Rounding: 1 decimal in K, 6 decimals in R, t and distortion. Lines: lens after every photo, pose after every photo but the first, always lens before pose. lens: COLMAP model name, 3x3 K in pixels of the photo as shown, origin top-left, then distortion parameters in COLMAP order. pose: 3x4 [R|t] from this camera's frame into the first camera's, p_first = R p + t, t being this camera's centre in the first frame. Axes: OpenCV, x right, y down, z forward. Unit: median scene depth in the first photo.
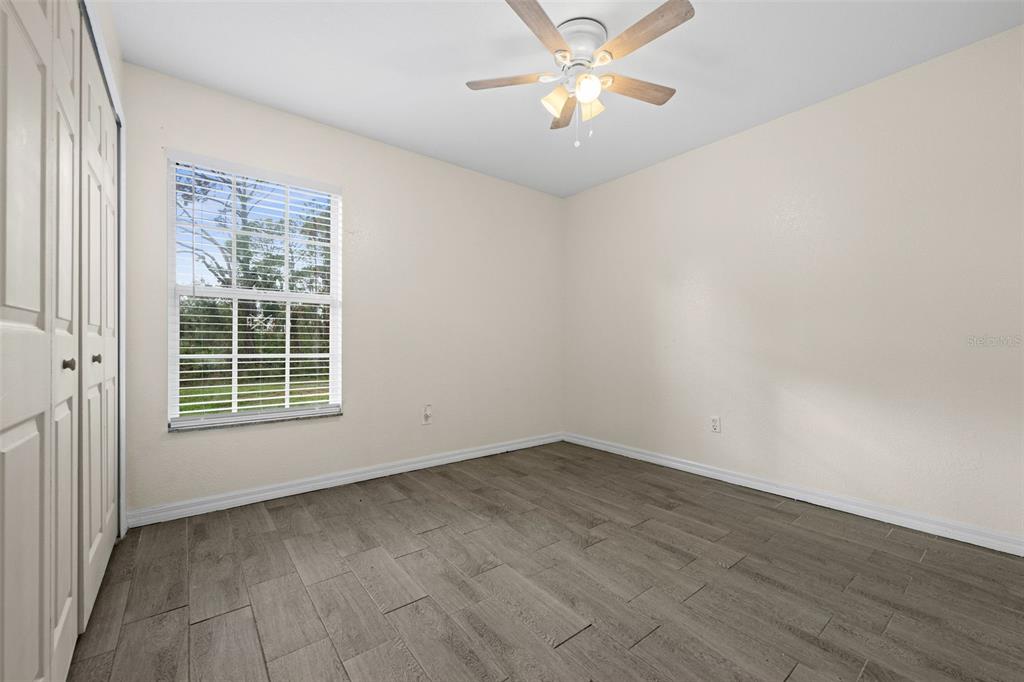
lens RADIAL K [[402.6, 0, 513.7], [0, 402.6, 342.4], [0, 0, 1]] dist [0.000649, -0.000289]
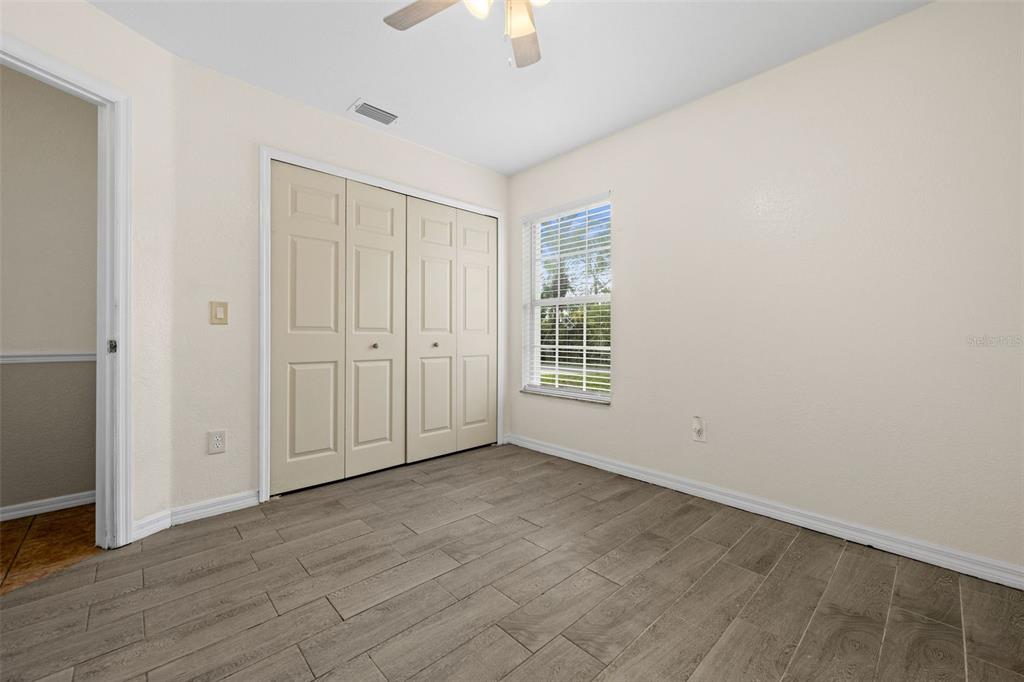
lens RADIAL K [[402.6, 0, 514.4], [0, 402.6, 338.0], [0, 0, 1]] dist [0.000649, -0.000289]
pose [[0.097431, 0.002040, -0.995240, 0.648485], [0.001233, 0.999997, 0.002171, 0.001488], [0.995242, -0.001438, 0.097428, 0.702681]]
